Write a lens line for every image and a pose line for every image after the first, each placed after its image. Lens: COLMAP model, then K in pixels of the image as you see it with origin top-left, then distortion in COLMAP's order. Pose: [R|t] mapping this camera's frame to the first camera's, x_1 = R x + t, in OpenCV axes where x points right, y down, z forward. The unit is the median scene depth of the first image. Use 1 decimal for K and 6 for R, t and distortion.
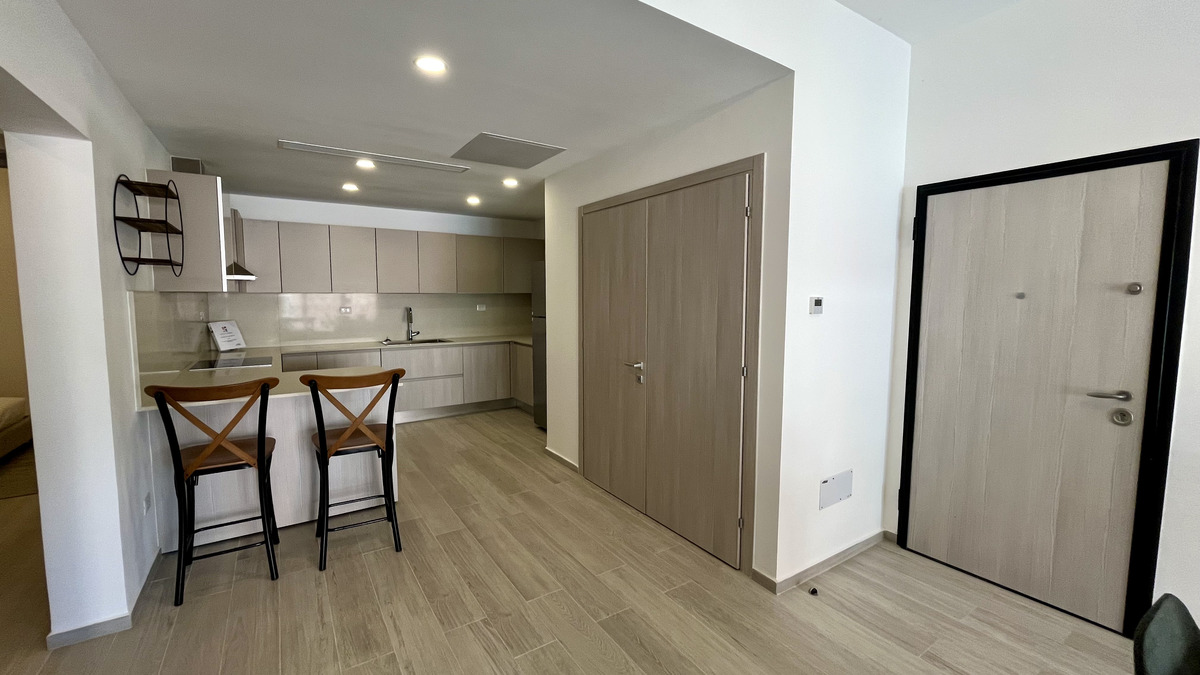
lens RADIAL K [[485.0, 0, 597.2], [0, 485.0, 332.7], [0, 0, 1]] dist [-0.000088, -0.001456]
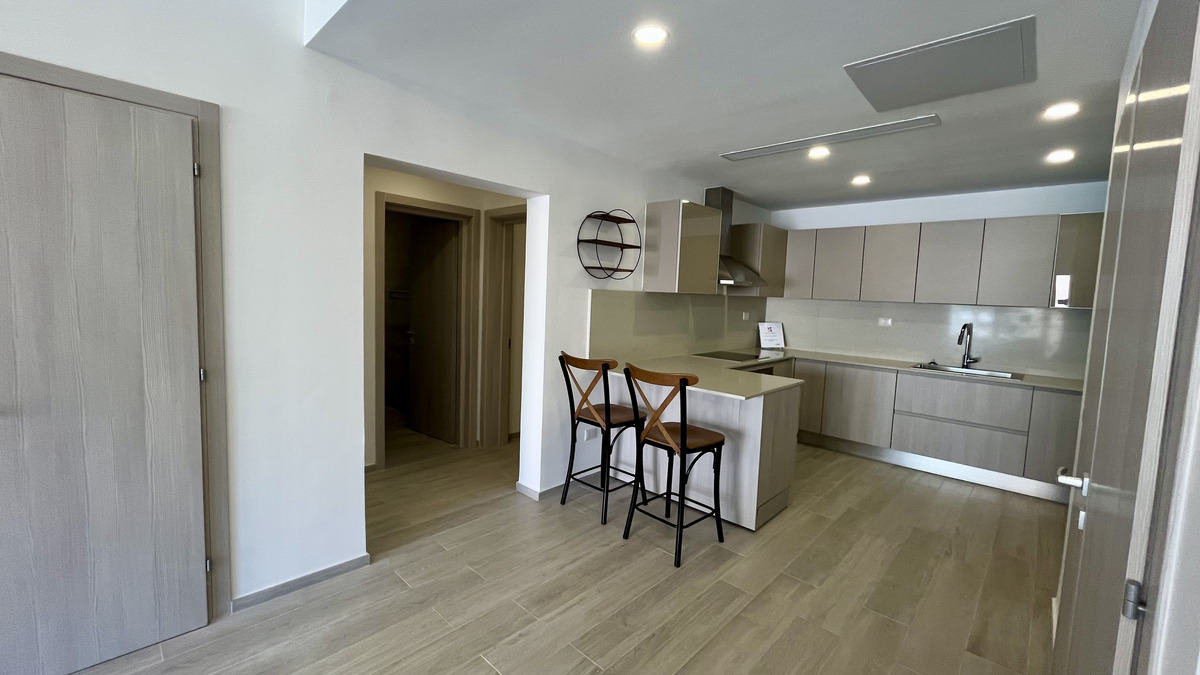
lens RADIAL K [[485.0, 0, 592.5], [0, 485.0, 333.0], [0, 0, 1]] dist [-0.000088, -0.001456]
pose [[0.224523, 0.087089, -0.970569, 0.400062], [-0.115085, 0.991398, 0.062336, -0.036557], [0.967649, 0.097703, 0.232614, 0.538324]]
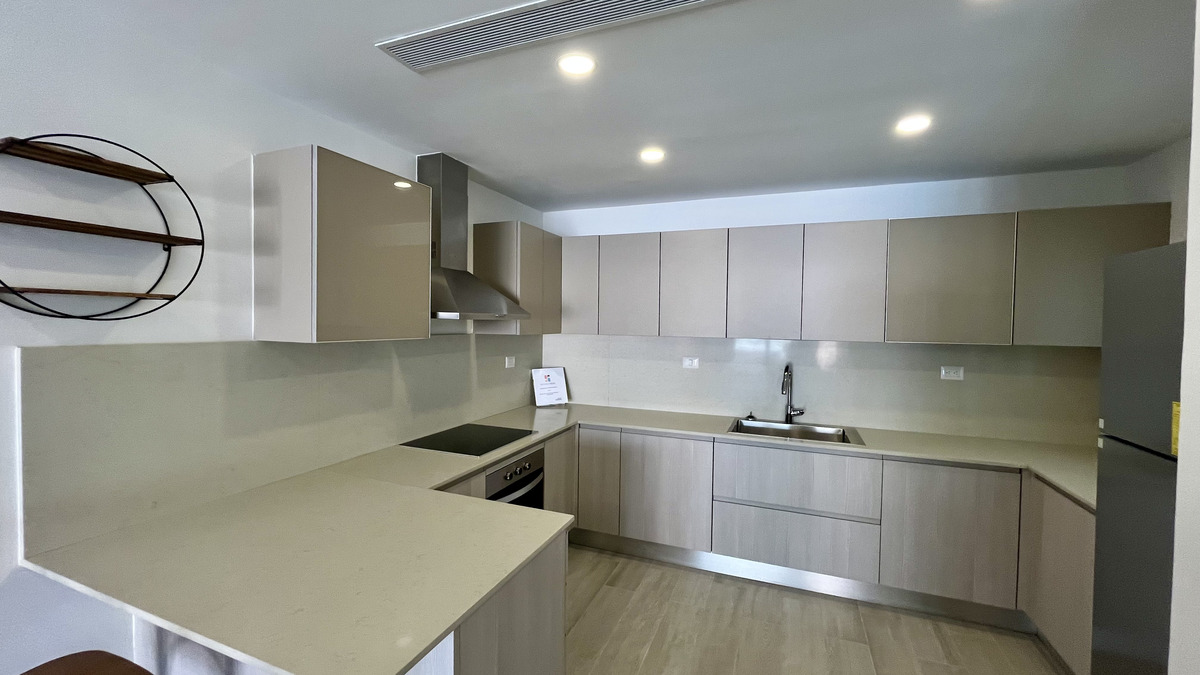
lens RADIAL K [[485.0, 0, 592.1], [0, 485.0, 333.1], [0, 0, 1]] dist [-0.000088, -0.001456]
pose [[0.564657, 0.026284, -0.824907, -0.112659], [-0.079102, 0.996615, -0.022390, -0.113348], [0.821526, 0.077895, 0.564825, 0.979194]]
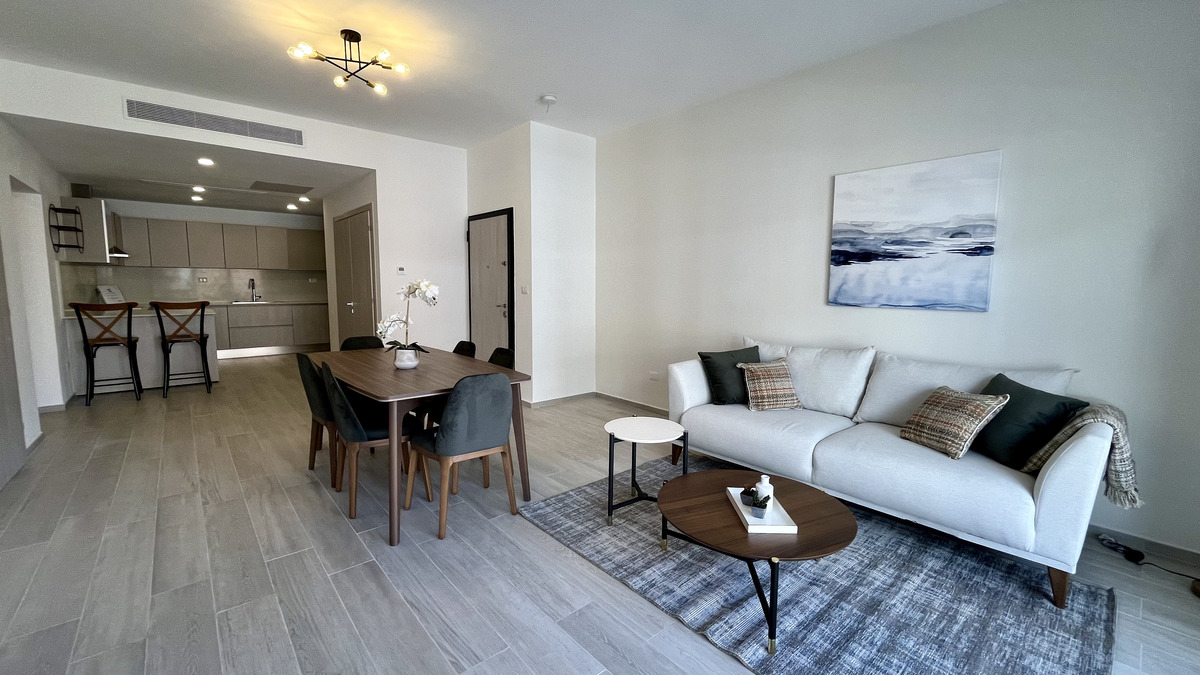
lens RADIAL K [[485.0, 0, 593.6], [0, 485.0, 331.6], [0, 0, 1]] dist [-0.000088, -0.001456]
pose [[0.991706, -0.006519, 0.128362, 0.839845], [0.003090, 0.999634, 0.026893, 0.136328], [-0.128491, -0.026274, 0.991363, -1.089345]]
